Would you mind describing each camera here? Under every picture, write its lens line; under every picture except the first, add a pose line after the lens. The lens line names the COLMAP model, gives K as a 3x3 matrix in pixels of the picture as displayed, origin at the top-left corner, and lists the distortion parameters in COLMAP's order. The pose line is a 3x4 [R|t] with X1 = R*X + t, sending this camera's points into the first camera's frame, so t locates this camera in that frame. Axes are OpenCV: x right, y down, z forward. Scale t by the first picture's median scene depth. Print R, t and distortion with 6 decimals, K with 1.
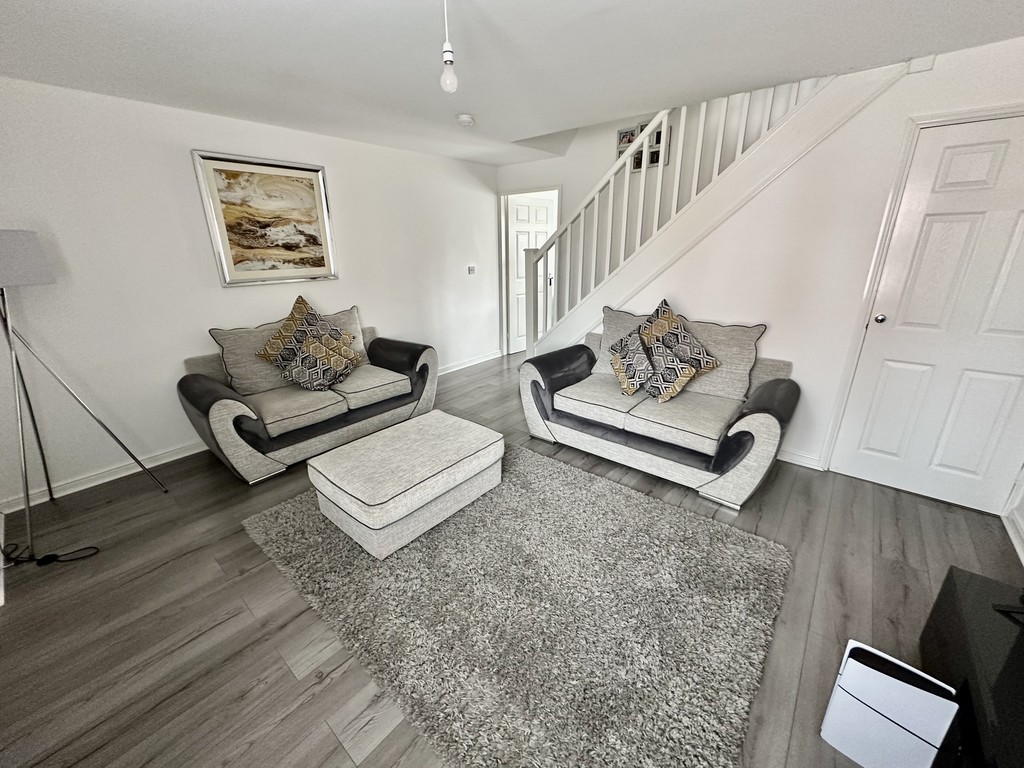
lens RADIAL K [[409.8, 0, 512.8], [0, 409.8, 380.5], [0, 0, 1]] dist [-0.004024, 0.001074]
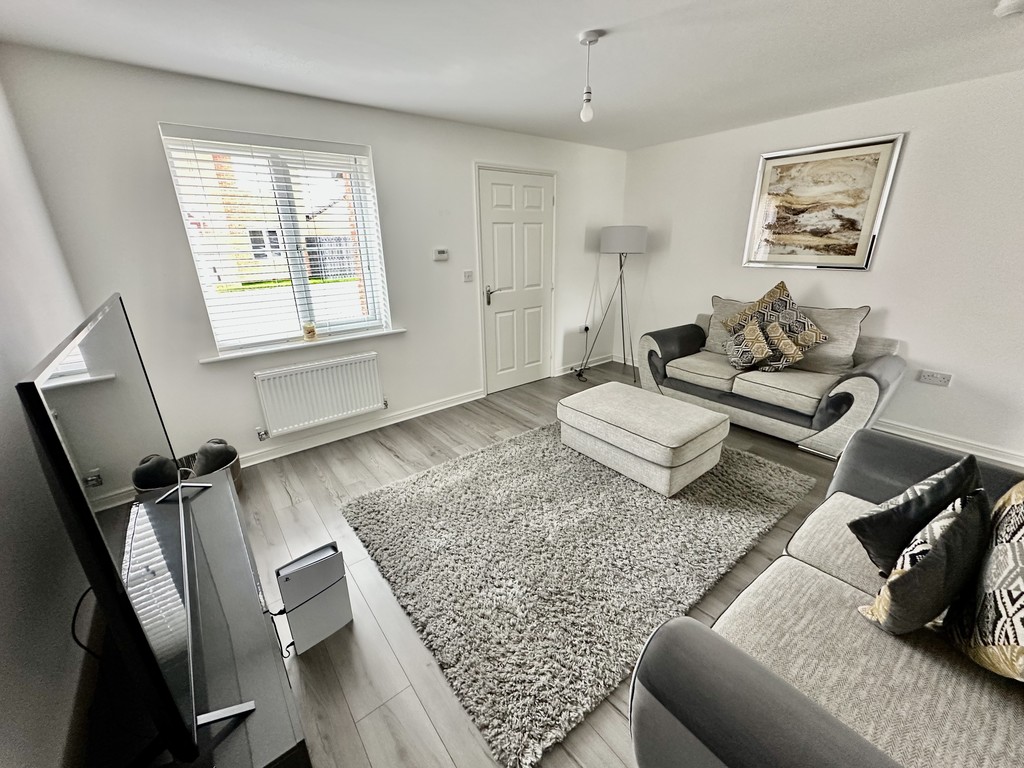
lens RADIAL K [[409.8, 0, 511.4], [0, 409.8, 383.6], [0, 0, 1]] dist [-0.004024, 0.001074]
pose [[-0.194393, 0.346603, -0.917648, 0.640982], [-0.298080, 0.870383, 0.391895, -0.182588], [0.934537, 0.349714, -0.065881, 0.520458]]
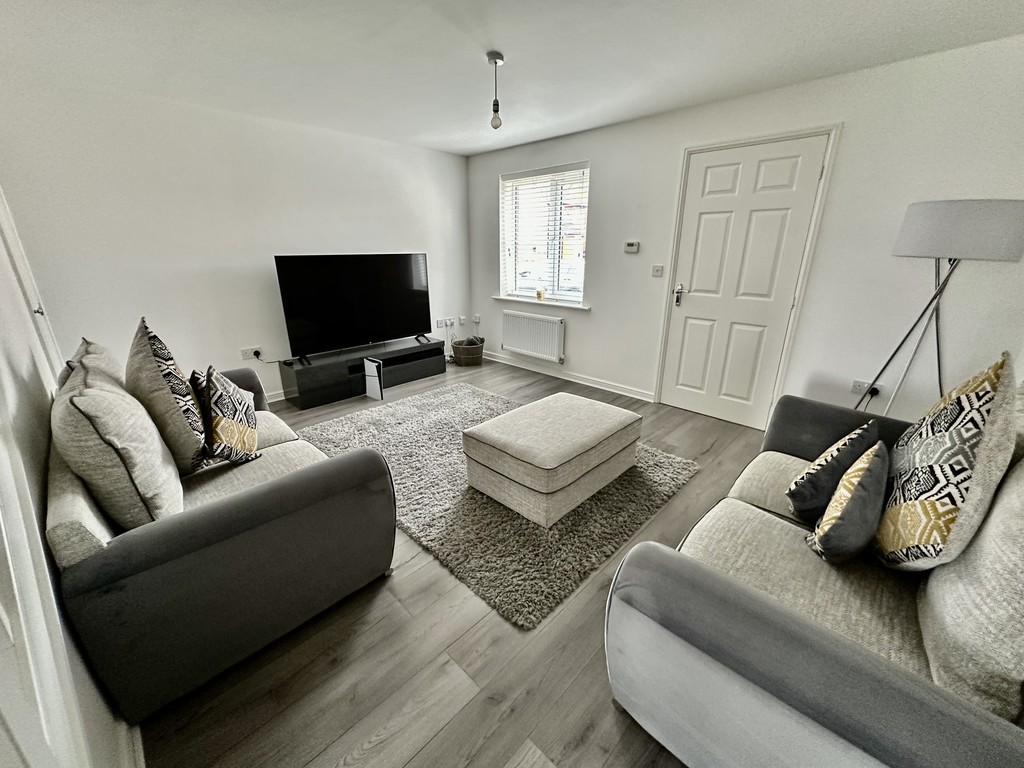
lens RADIAL K [[409.8, 0, 509.4], [0, 409.8, 382.5], [0, 0, 1]] dist [-0.004024, 0.001074]
pose [[-0.997767, -0.005652, 0.066551, -0.144847], [0.035829, 0.795623, 0.604732, -0.394742], [-0.056368, 0.605766, -0.793644, 1.283609]]
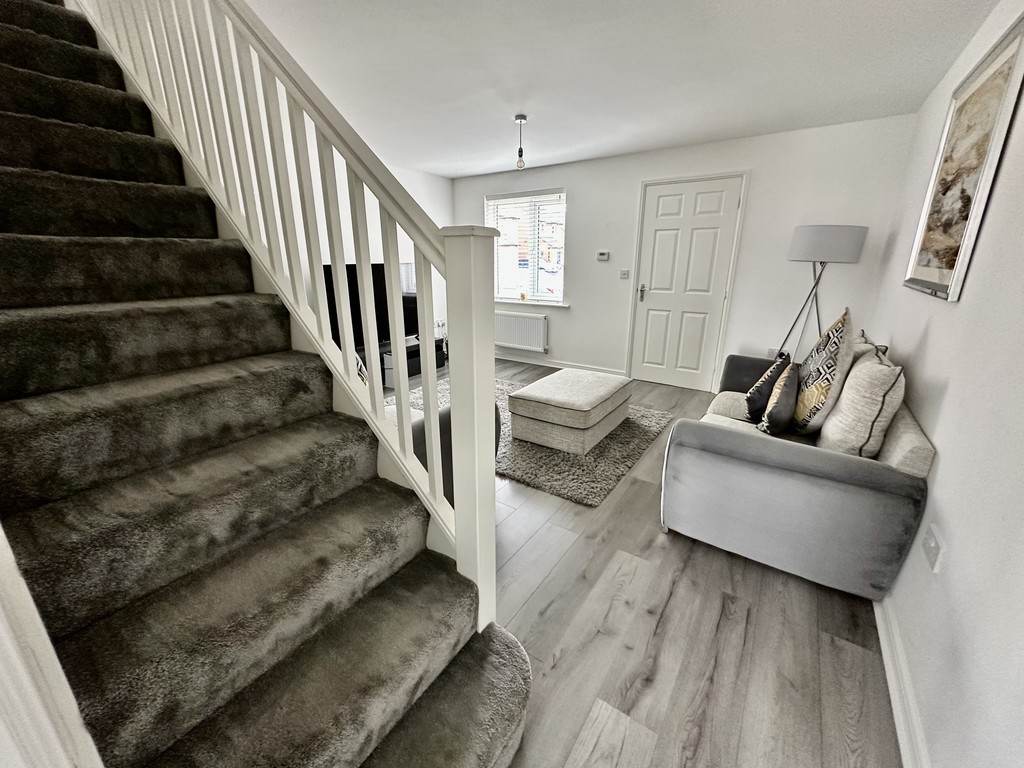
lens RADIAL K [[409.8, 0, 510.0], [0, 409.8, 382.1], [0, 0, 1]] dist [-0.004024, 0.001074]
pose [[-0.994839, 0.049052, -0.088823, 0.062554], [-0.012581, 0.808995, 0.587680, -0.474631], [0.100685, 0.585765, -0.804203, 1.511694]]
